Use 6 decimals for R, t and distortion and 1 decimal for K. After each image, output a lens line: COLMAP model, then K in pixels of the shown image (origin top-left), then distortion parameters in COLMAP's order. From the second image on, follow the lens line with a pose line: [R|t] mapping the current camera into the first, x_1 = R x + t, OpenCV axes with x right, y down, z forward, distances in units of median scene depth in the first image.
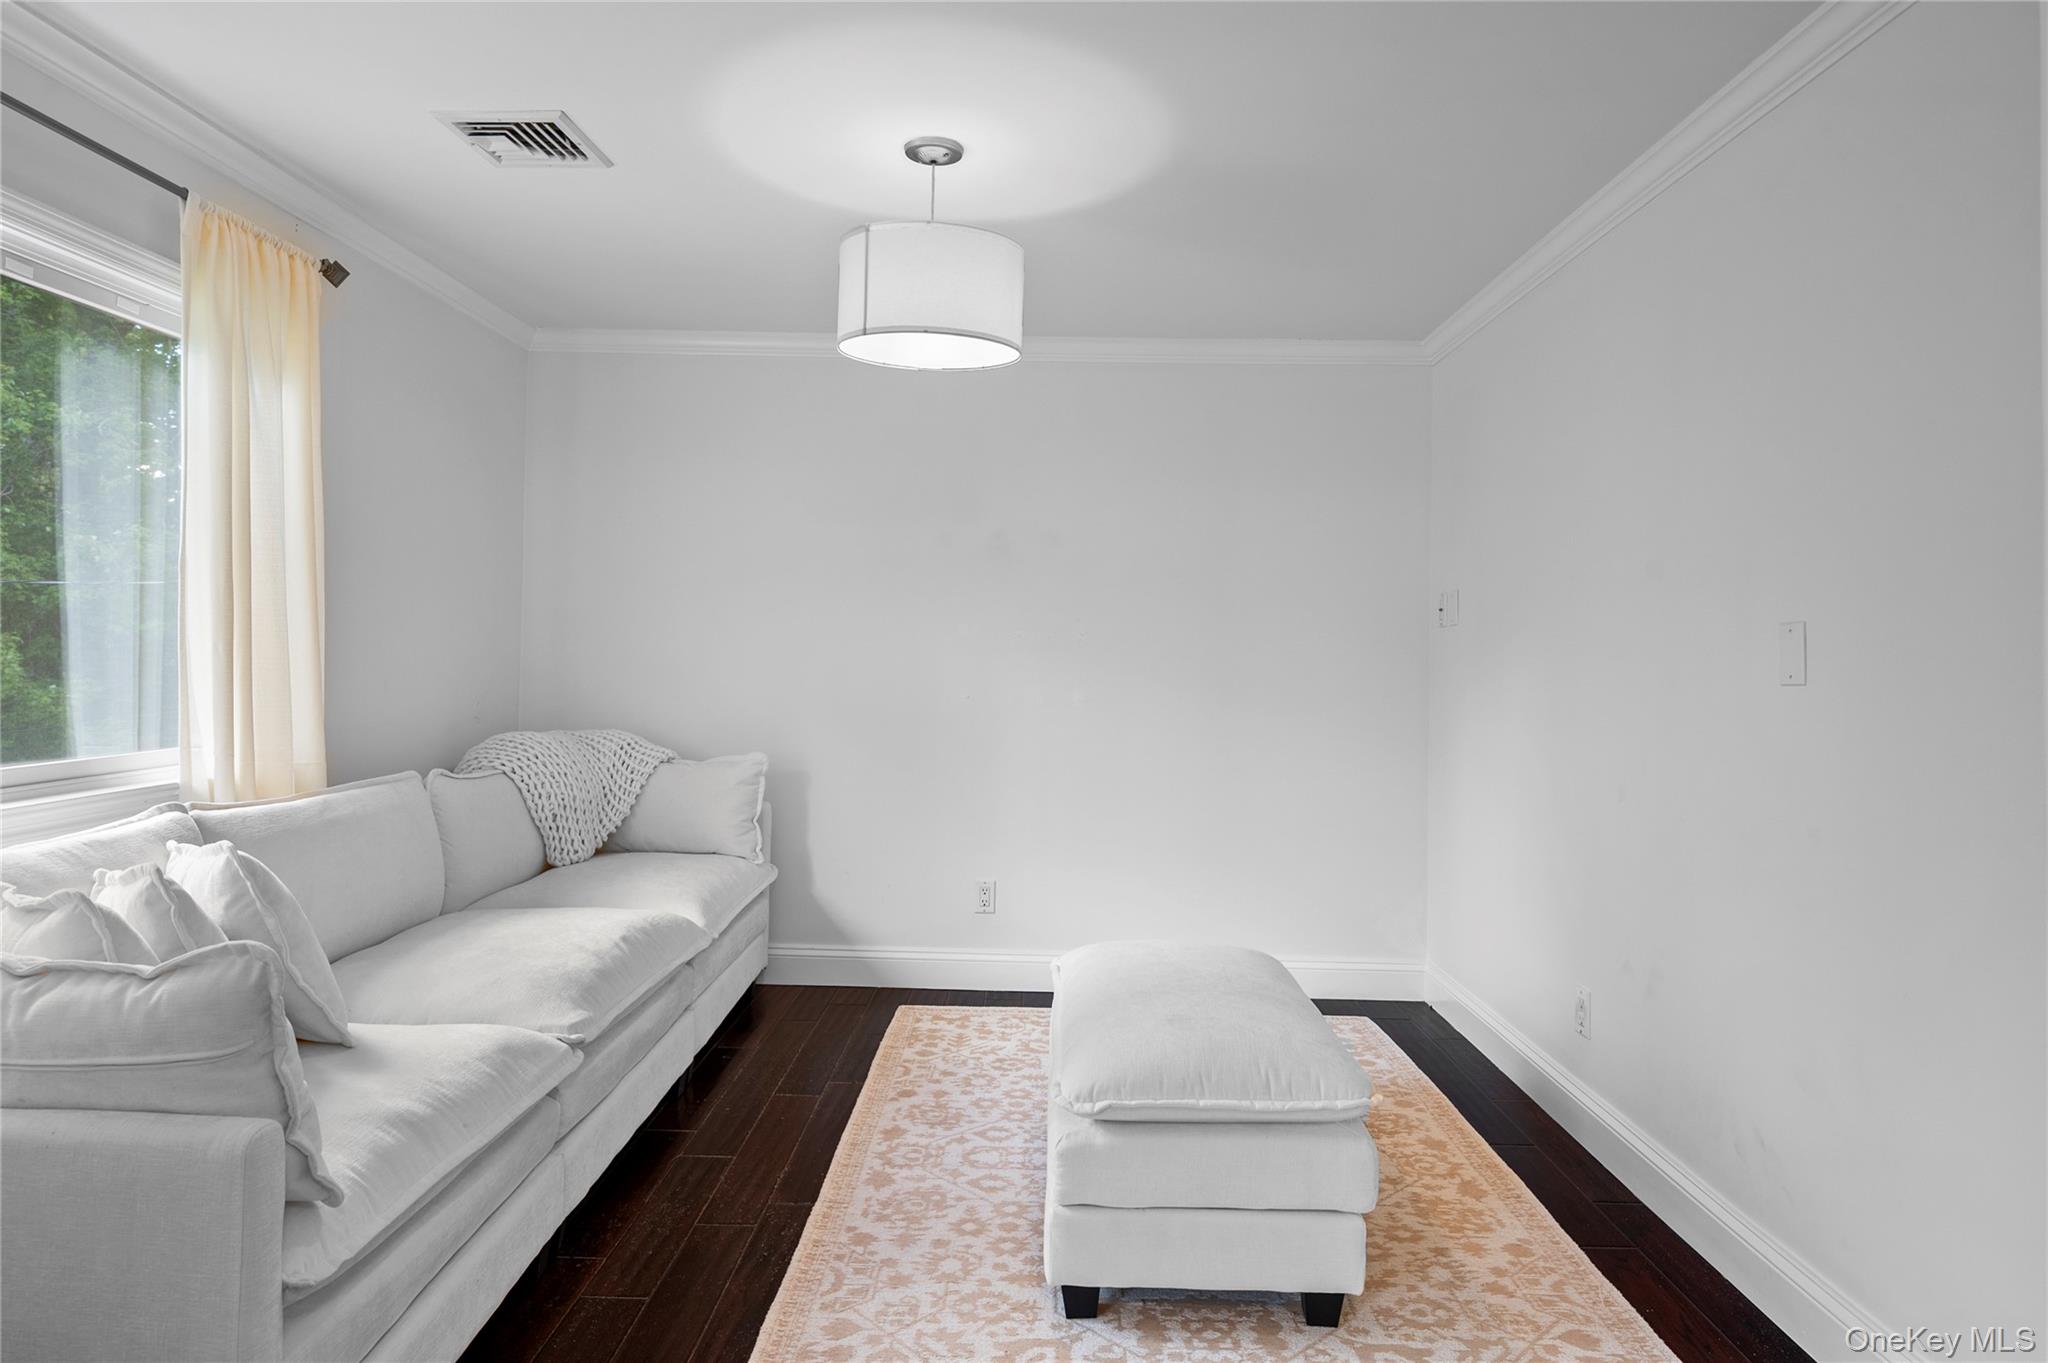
lens RADIAL K [[1229.5, 0, 1039.4], [0, 1229.5, 620.2], [0, 0, 1]] dist [0.005828, -0.000008]
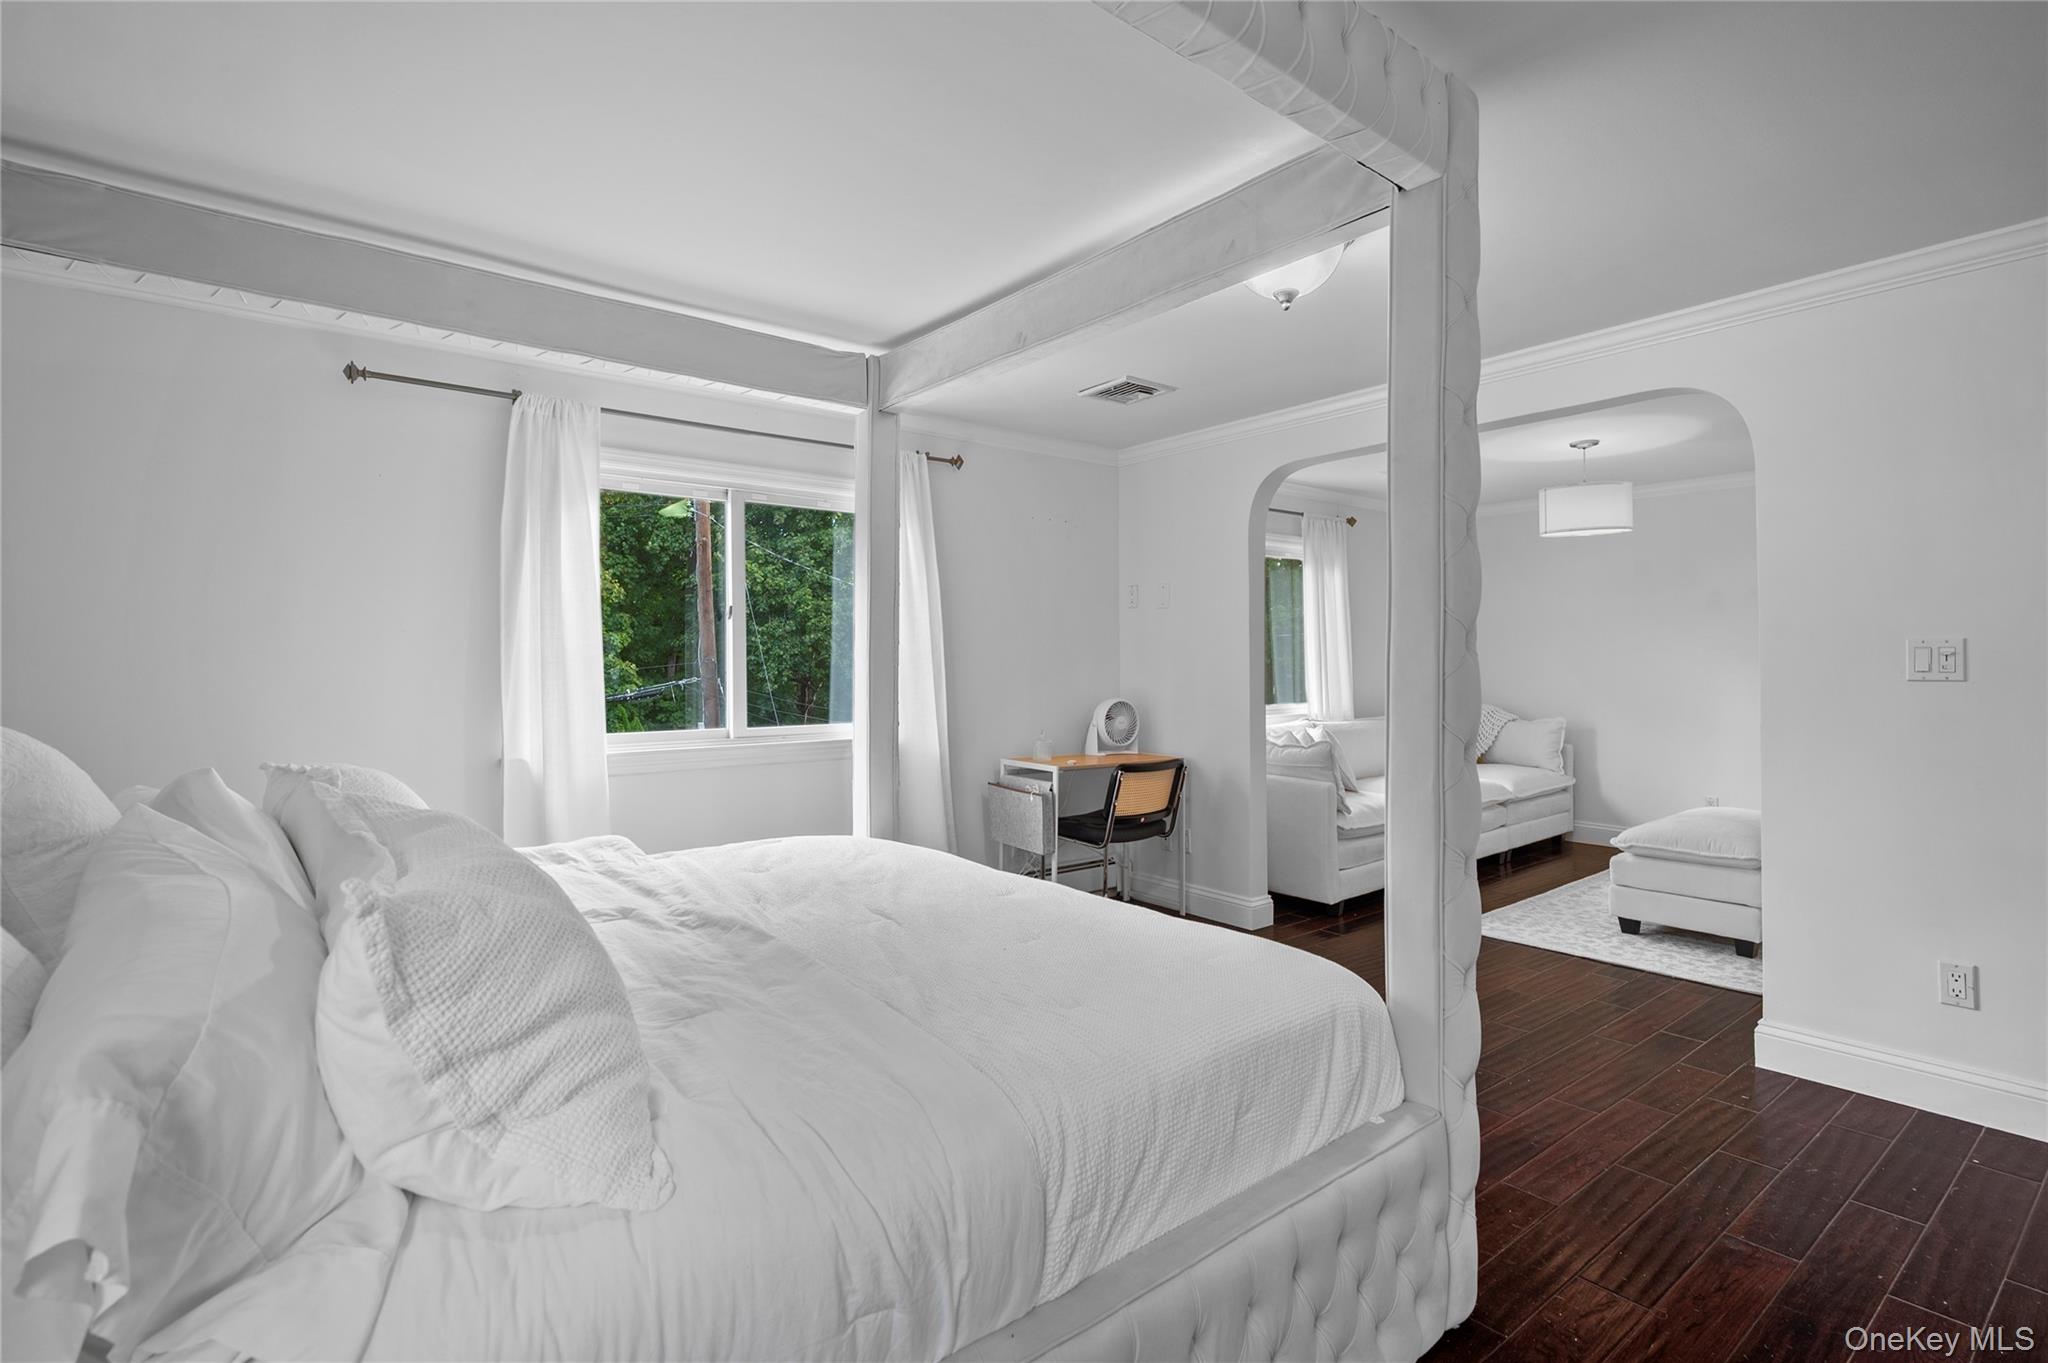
lens RADIAL K [[993.1, 0, 1024.1], [0, 993.1, 669.9], [0, 0, 1]] dist [-0.001014, -0.000036]
pose [[0.642717, -0.013240, -0.765989, 0.654005], [0.036444, 0.999247, 0.013308, -0.027797], [0.765236, -0.036469, 0.642715, -0.990327]]
